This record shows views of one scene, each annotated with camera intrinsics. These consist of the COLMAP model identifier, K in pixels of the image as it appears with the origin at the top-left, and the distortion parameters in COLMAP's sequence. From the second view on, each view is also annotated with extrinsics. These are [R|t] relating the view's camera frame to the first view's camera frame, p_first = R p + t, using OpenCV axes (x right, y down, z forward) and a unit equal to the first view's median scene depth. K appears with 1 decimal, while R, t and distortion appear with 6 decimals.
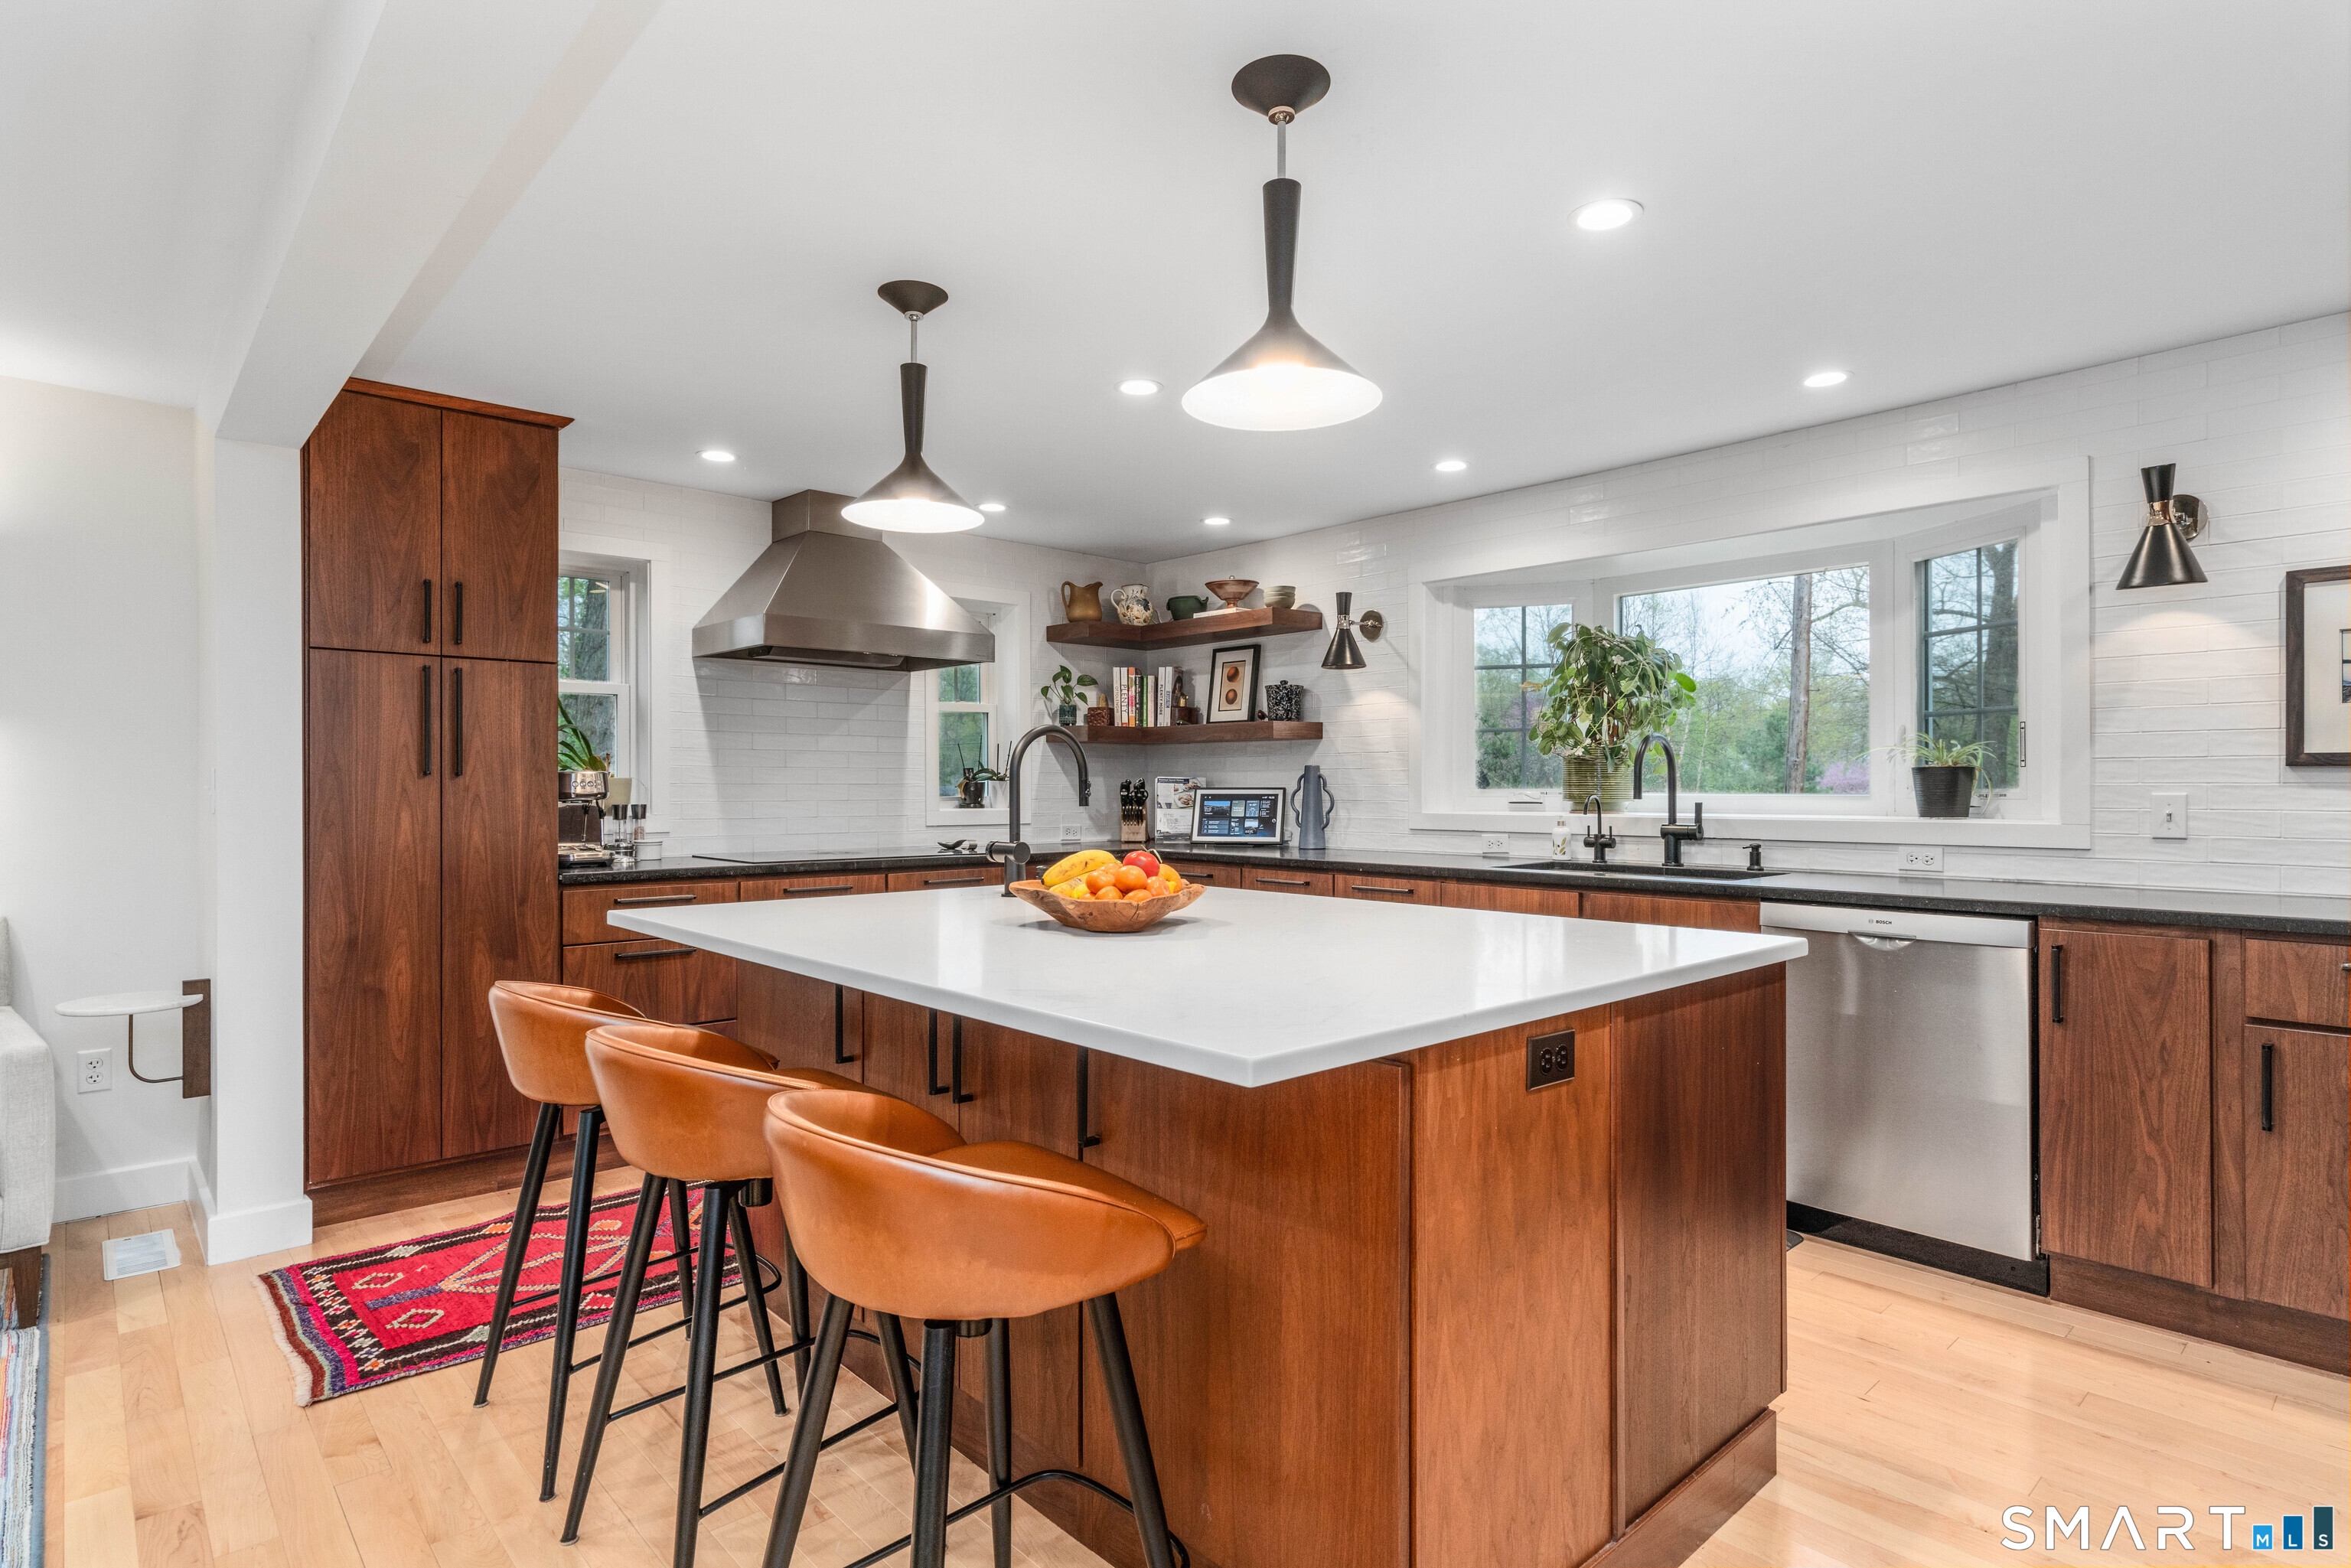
lens RADIAL K [[1189.2, 0, 1173.0], [0, 1189.2, 803.0], [0, 0, 1]] dist [-0.002829, 0.002118]
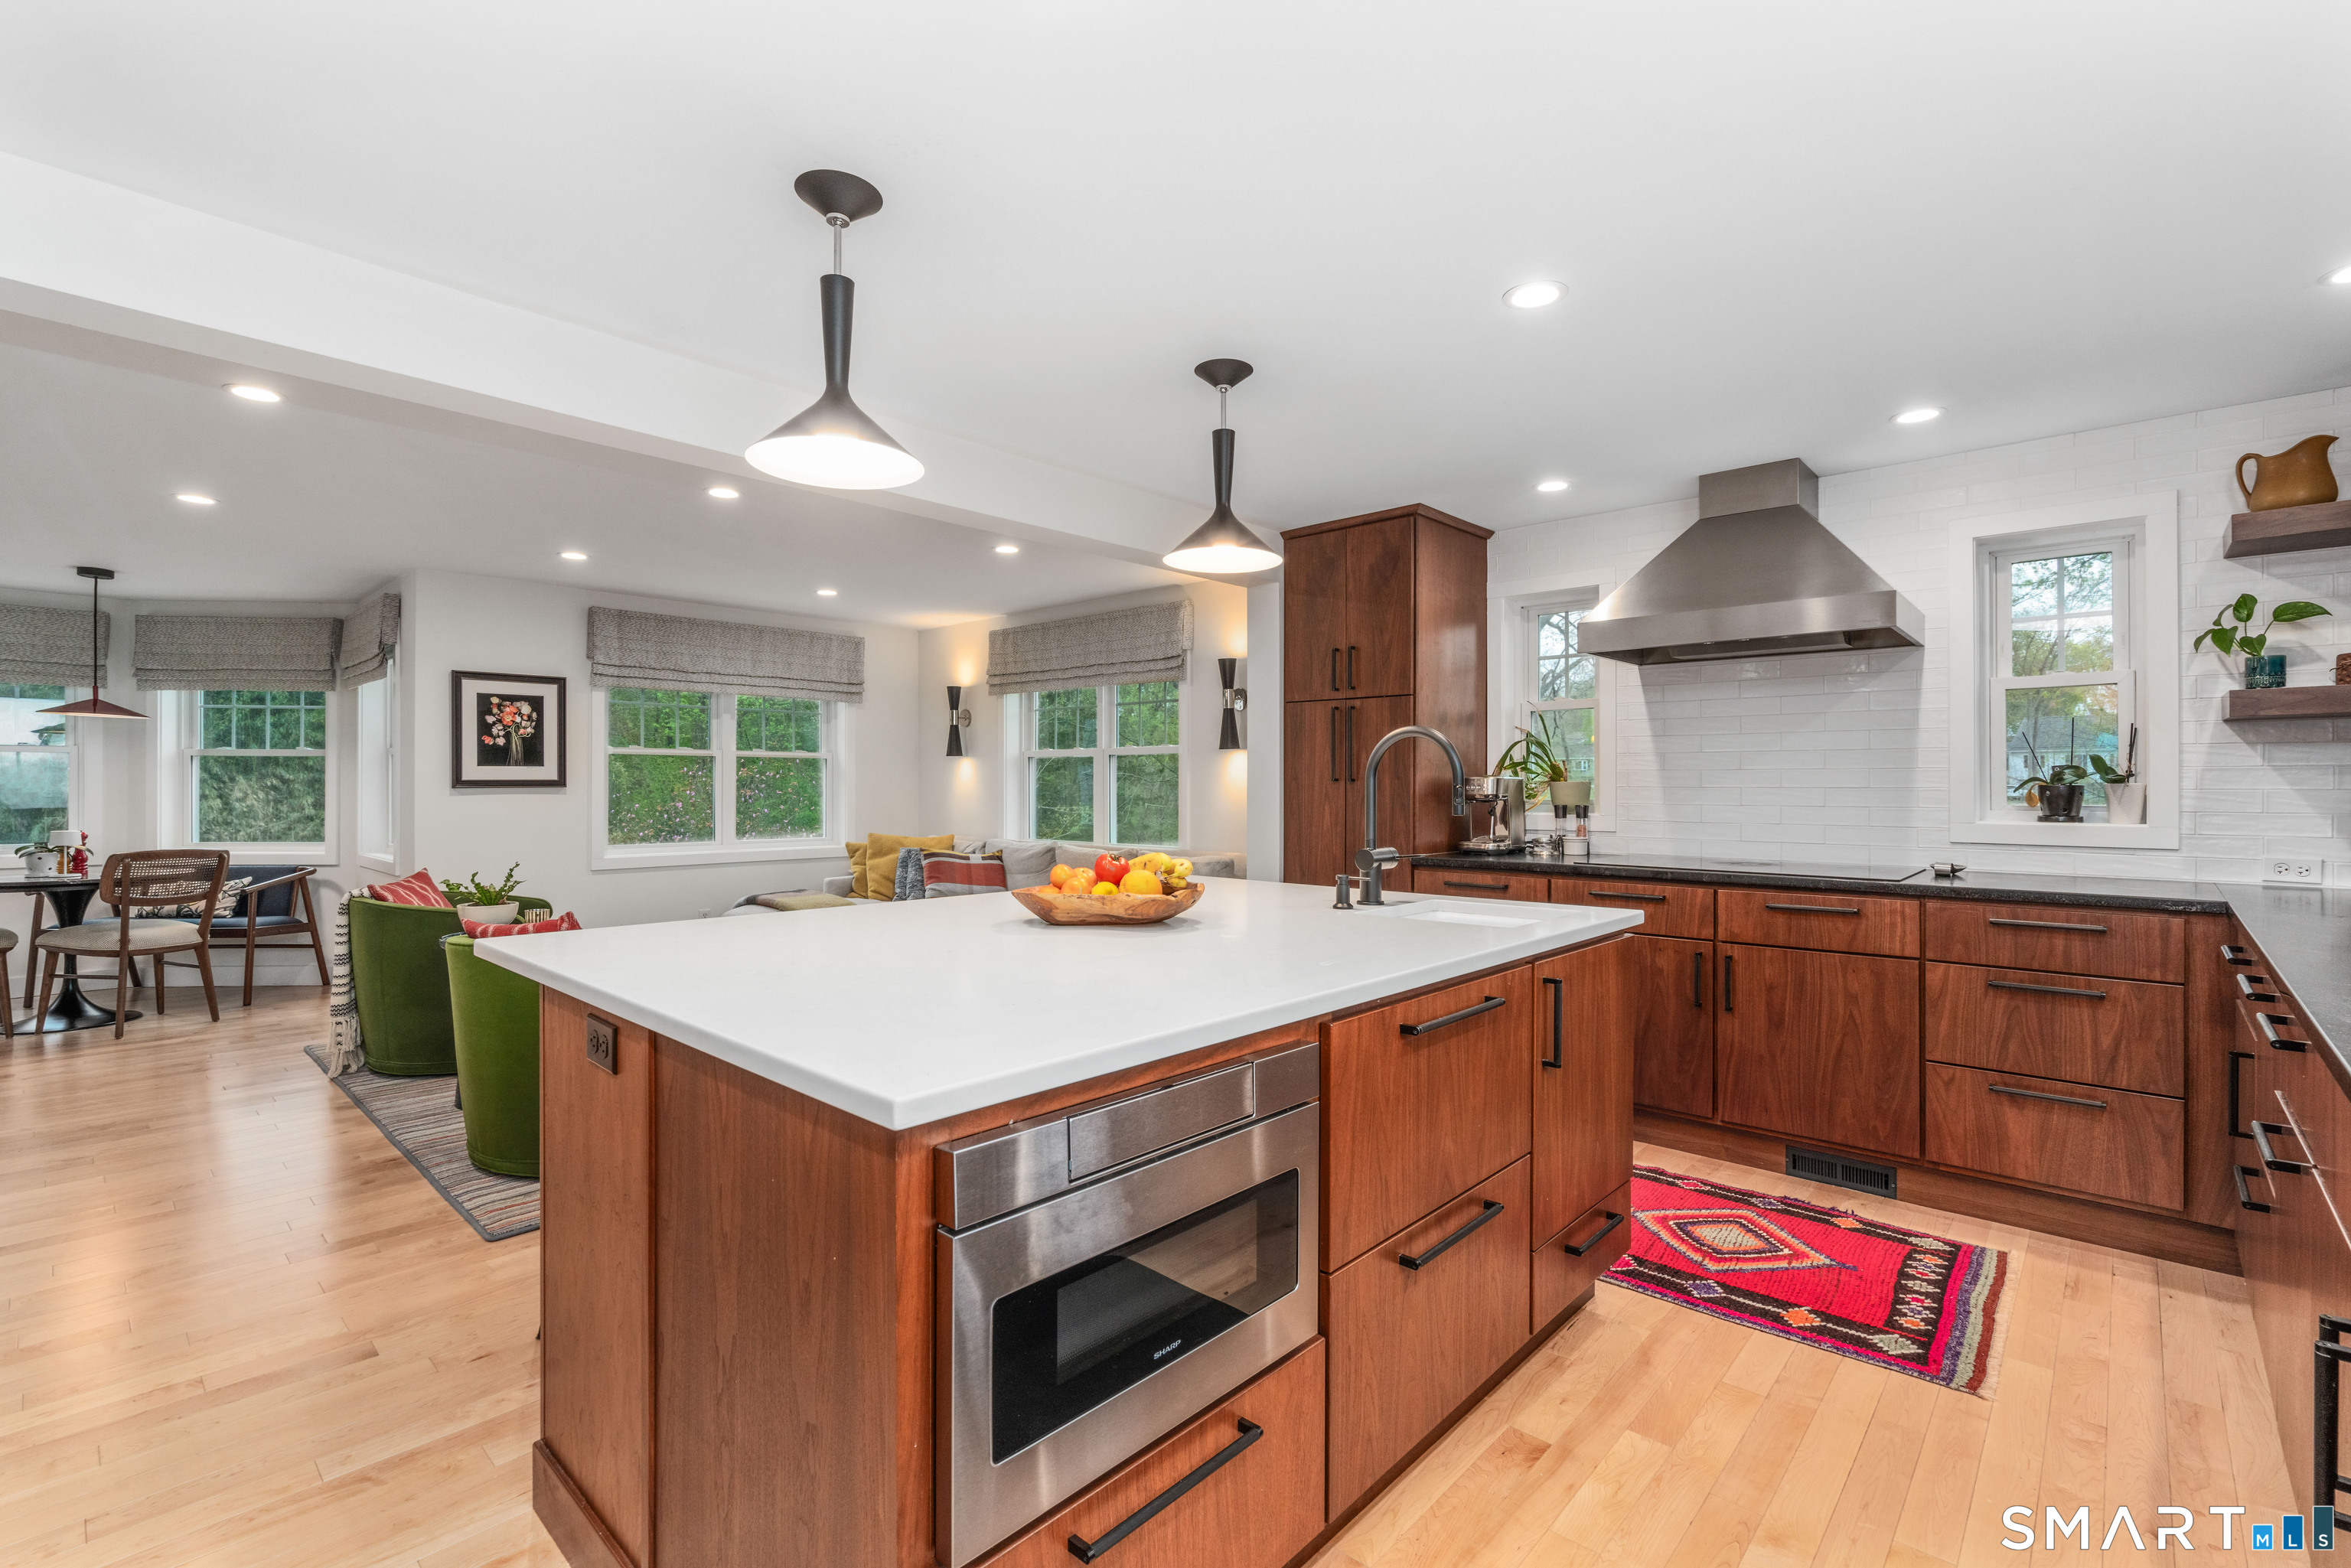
lens RADIAL K [[1068.1, 0, 1163.9], [0, 1068.1, 768.8], [0, 0, 1]] dist [-0.004516, 0.002218]
pose [[0.081187, -0.019301, -0.996512, 0.663844], [-0.020318, 0.999573, -0.021016, -0.007205], [0.996492, 0.021953, 0.080761, 0.686668]]
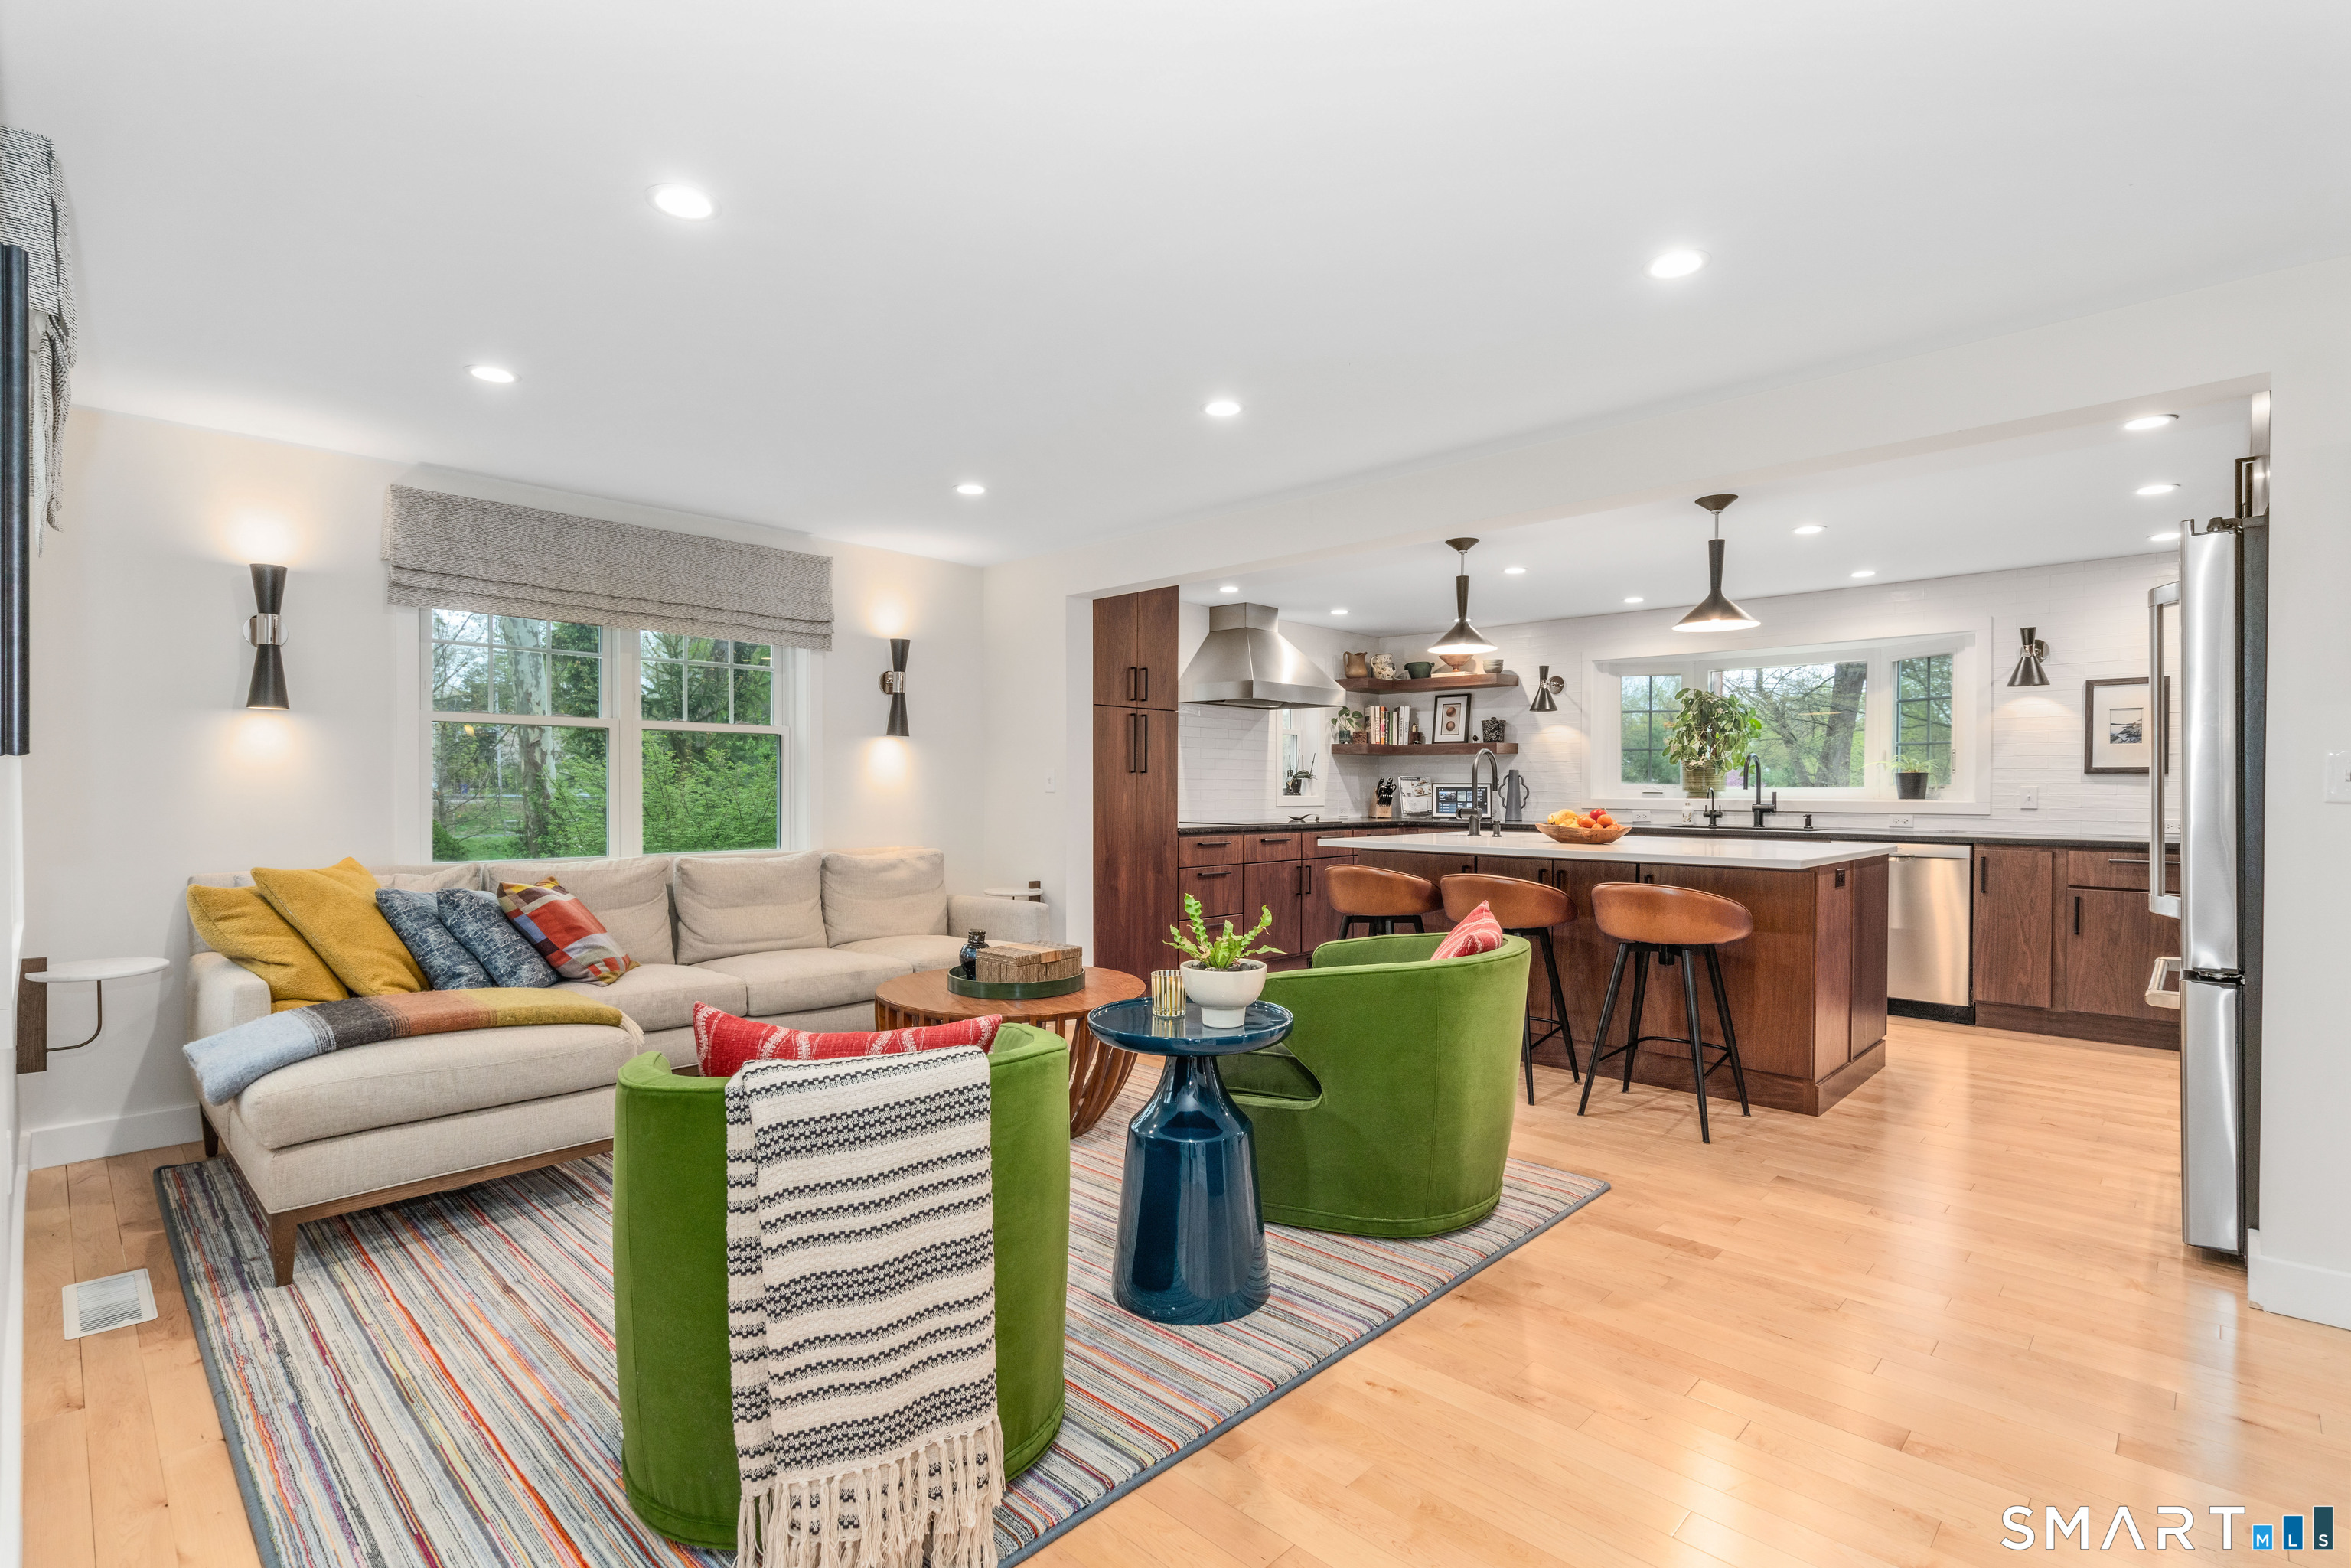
lens RADIAL K [[1110.9, 0, 1153.9], [0, 1110.9, 815.4], [0, 0, 1]] dist [0.002965, 0.000312]
pose [[0.997719, 0.002753, 0.067451, -0.714113], [-0.003615, 0.999913, 0.012669, 0.019980], [-0.067411, -0.012884, 0.997642, -0.727818]]
